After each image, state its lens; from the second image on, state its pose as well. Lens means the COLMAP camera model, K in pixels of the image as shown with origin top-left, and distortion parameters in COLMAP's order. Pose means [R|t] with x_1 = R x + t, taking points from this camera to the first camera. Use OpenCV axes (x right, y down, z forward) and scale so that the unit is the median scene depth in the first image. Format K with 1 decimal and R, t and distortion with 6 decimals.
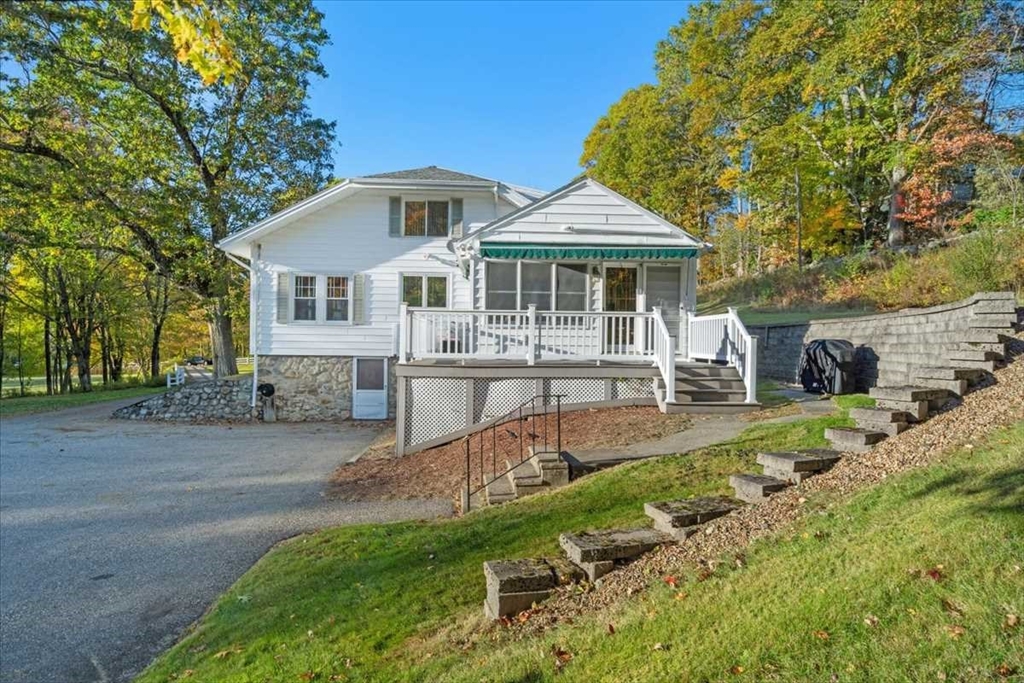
lens RADIAL K [[574.9, 0, 512.0], [0, 574.9, 341.5], [0, 0, 1]] dist [0.003106, 0.001314]
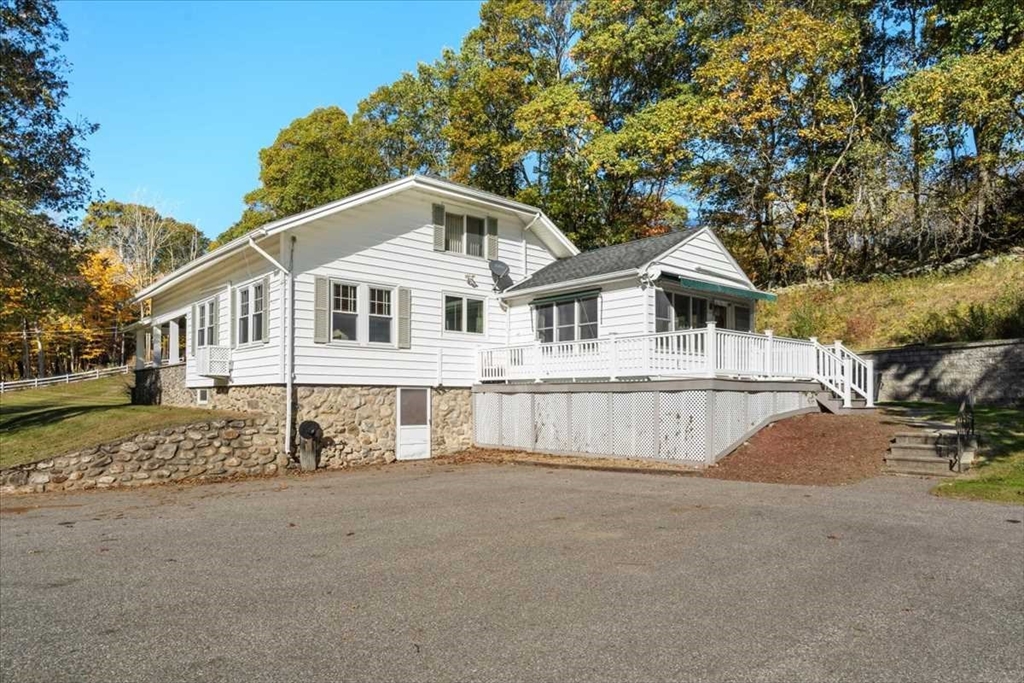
lens RADIAL K [[637.8, 0, 510.5], [0, 637.8, 373.0], [0, 0, 1]] dist [0.003021, 0.000916]
pose [[0.787110, 0.014035, 0.616653, -0.718072], [0.006309, 0.999506, -0.030801, 0.036992], [-0.616780, 0.028134, 0.786632, 0.169898]]
